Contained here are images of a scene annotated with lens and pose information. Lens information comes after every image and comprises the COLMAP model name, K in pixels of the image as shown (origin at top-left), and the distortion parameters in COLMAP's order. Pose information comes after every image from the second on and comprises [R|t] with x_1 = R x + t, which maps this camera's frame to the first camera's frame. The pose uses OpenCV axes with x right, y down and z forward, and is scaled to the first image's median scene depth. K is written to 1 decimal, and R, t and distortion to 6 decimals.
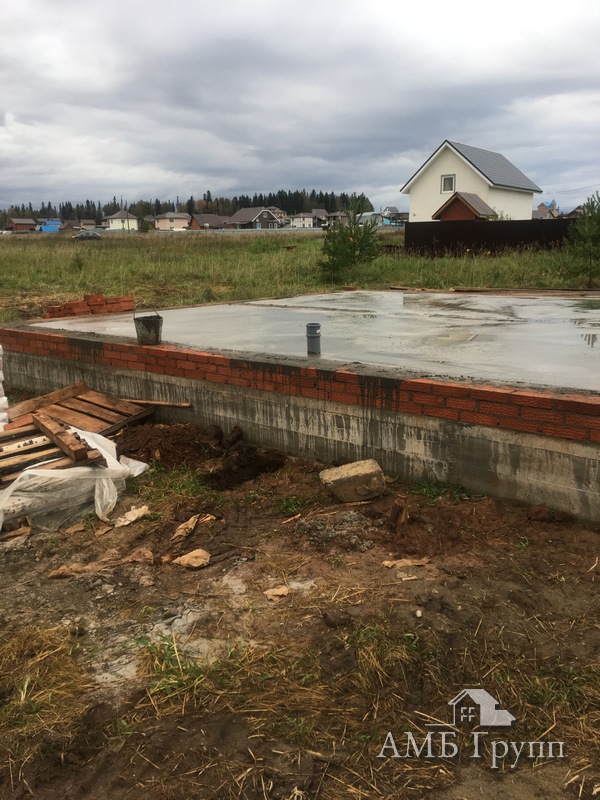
lens RADIAL K [[671.2, 0, 294.1], [0, 671.2, 397.9], [0, 0, 1]] dist [0.045332, -0.056003]
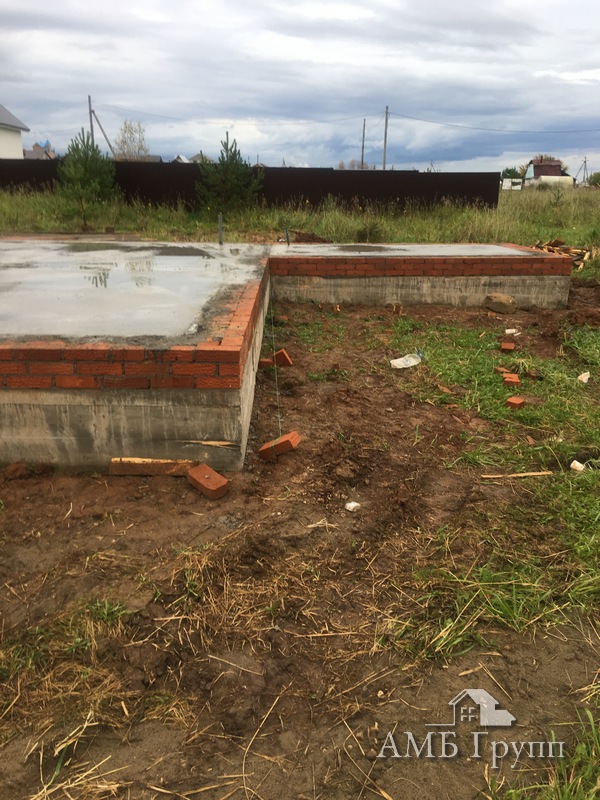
lens RADIAL K [[671.2, 0, 298.2], [0, 671.2, 397.8], [0, 0, 1]] dist [0.045332, -0.056003]
pose [[0.771008, -0.168258, 0.614195, 0.101114], [0.119093, 0.985545, 0.120490, 0.002444], [-0.625590, -0.019753, 0.779902, 0.014697]]
